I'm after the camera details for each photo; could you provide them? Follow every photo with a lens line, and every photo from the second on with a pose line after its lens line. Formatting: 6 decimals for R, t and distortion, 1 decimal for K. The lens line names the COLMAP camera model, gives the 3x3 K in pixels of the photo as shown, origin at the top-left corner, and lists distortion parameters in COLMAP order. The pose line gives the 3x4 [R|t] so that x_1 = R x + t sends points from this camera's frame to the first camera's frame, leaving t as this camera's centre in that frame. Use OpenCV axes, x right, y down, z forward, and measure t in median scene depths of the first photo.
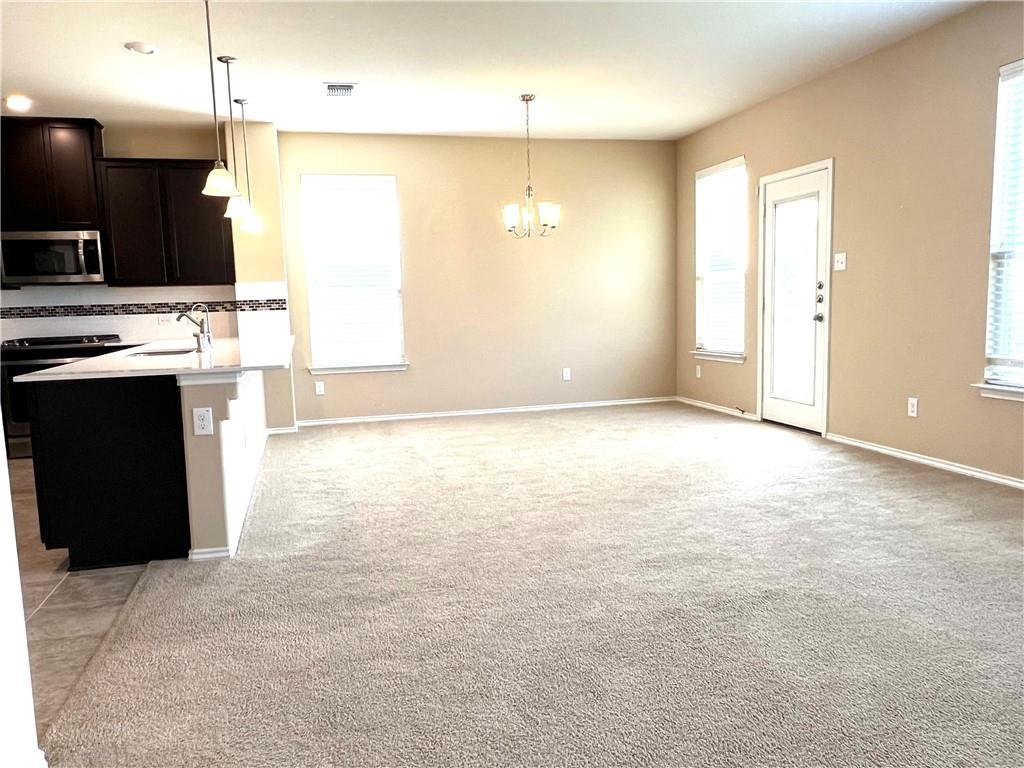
lens RADIAL K [[755.1, 0, 512.0], [0, 755.1, 384.0], [0, 0, 1]] dist [0.002532, 0.001120]
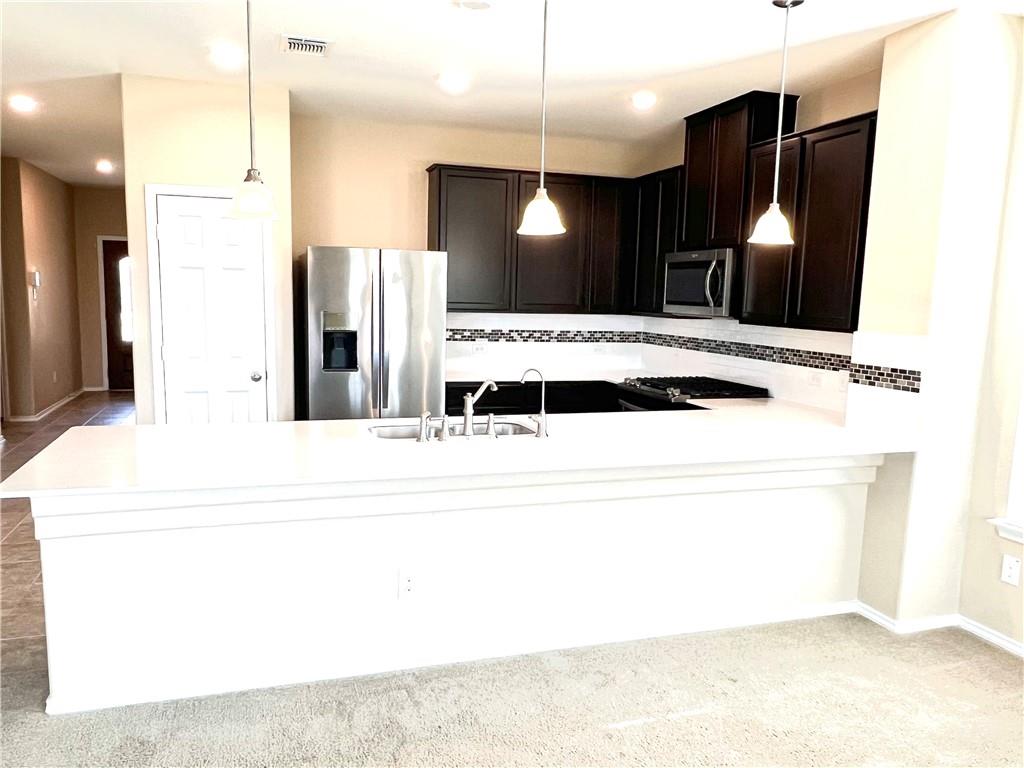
lens RADIAL K [[755.1, 0, 512.0], [0, 755.1, 384.0], [0, 0, 1]] dist [0.002532, 0.001120]
pose [[0.101505, 0.150145, -0.983439, 0.162454], [-0.147954, 0.979830, 0.134323, -0.132432], [0.983771, 0.131869, 0.121672, 0.682278]]
